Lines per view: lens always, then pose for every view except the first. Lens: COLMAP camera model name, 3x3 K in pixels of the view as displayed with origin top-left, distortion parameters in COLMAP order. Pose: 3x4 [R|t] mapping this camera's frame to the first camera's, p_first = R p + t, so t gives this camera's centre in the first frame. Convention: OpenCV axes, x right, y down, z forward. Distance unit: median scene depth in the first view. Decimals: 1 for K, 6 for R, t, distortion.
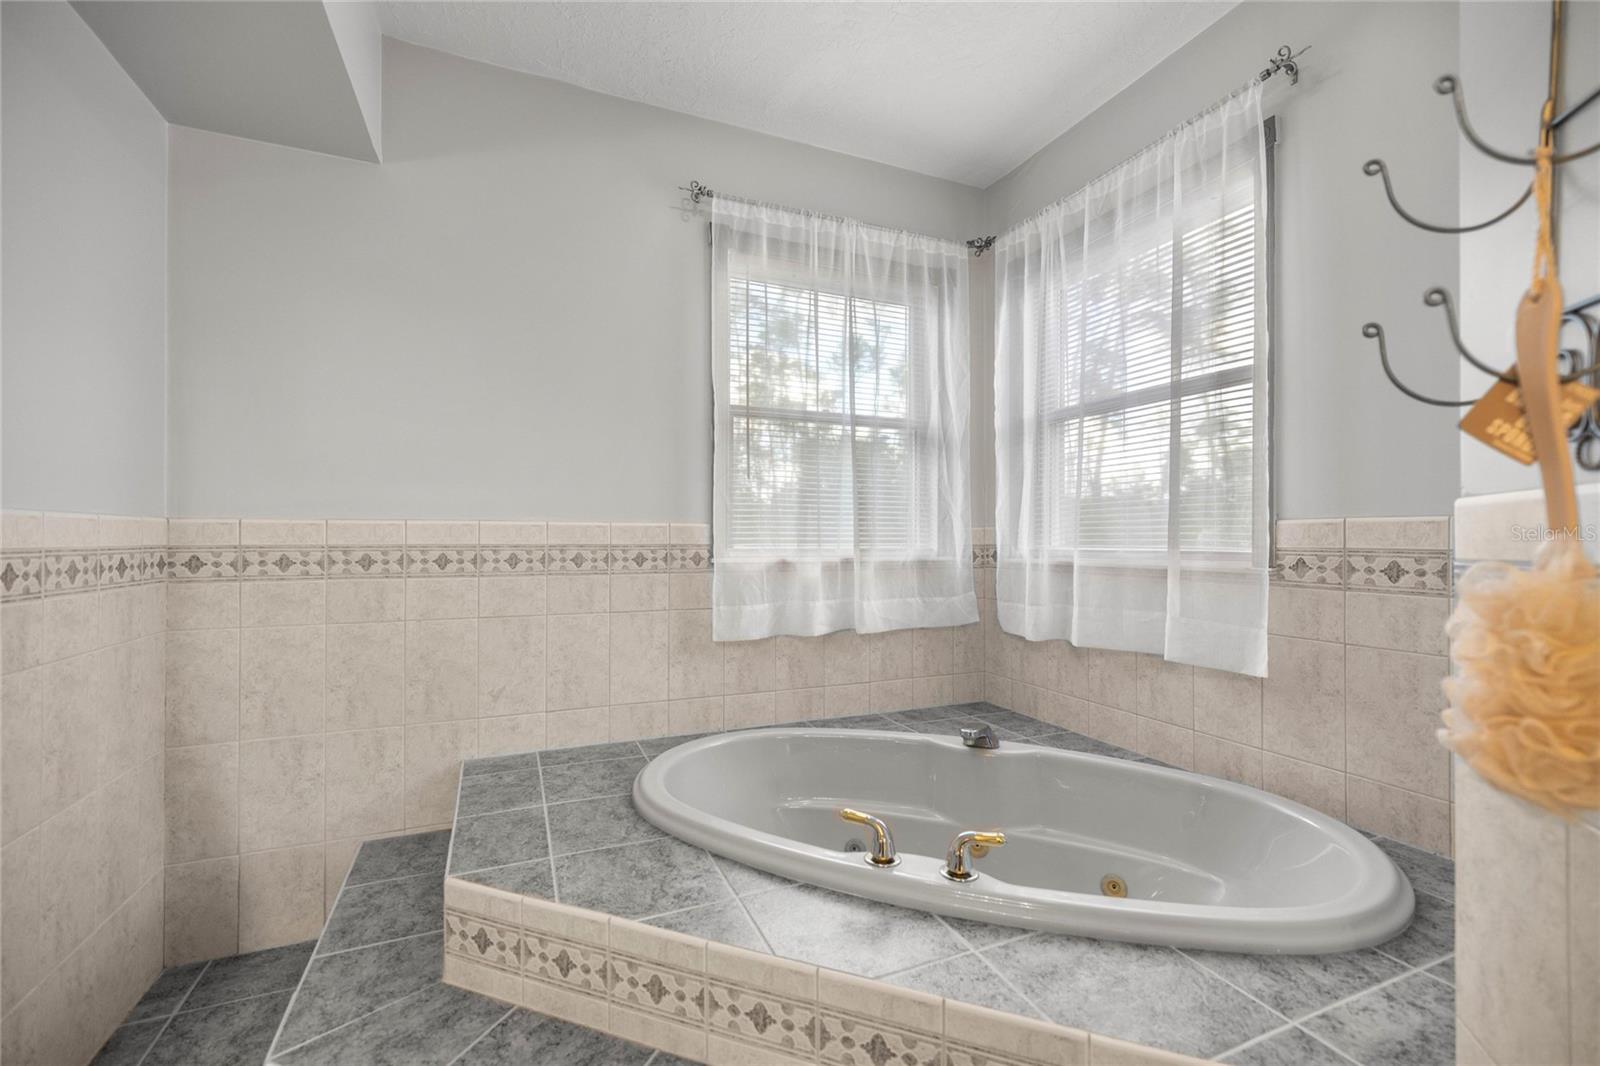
lens RADIAL K [[672.3, 0, 797.0], [0, 672.3, 536.0], [0, 0, 1]] dist [0.004424, -0.001159]
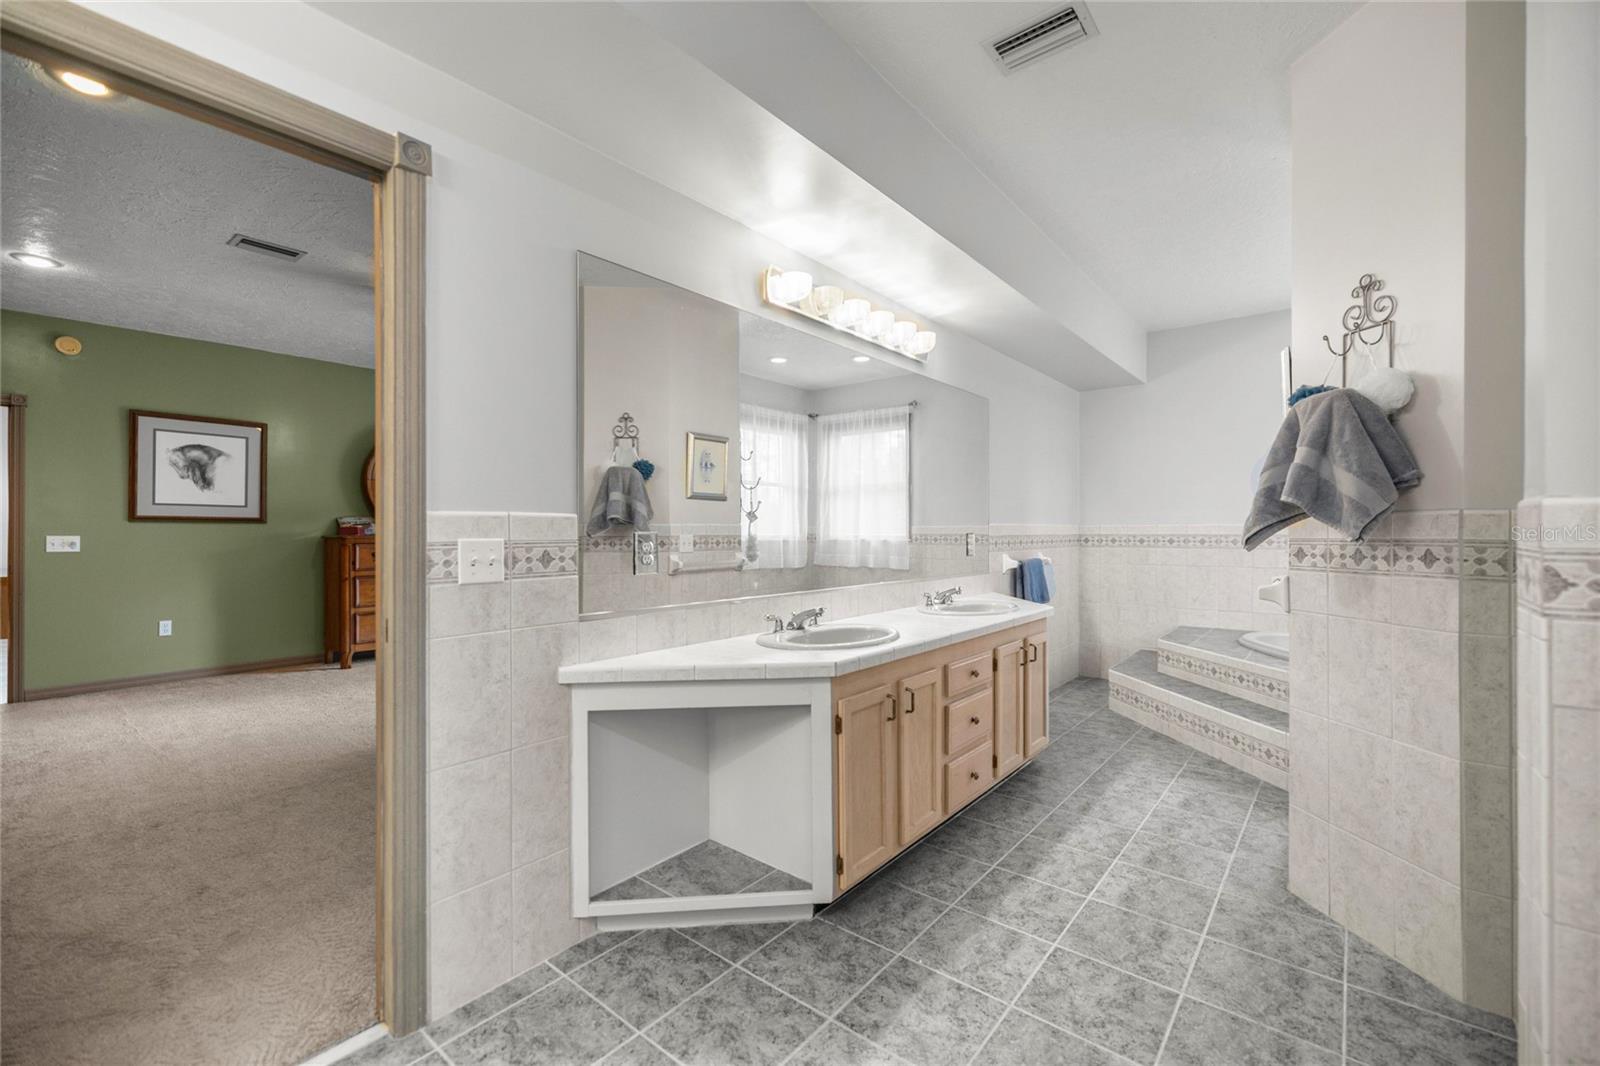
lens RADIAL K [[672.3, 0, 799.9], [0, 672.3, 527.7], [0, 0, 1]] dist [0.004424, -0.001159]
pose [[0.459552, -0.006177, -0.888129, 1.102700], [0.005025, 0.999978, -0.004355, -0.007912], [0.888137, -0.002462, 0.459573, -1.415073]]
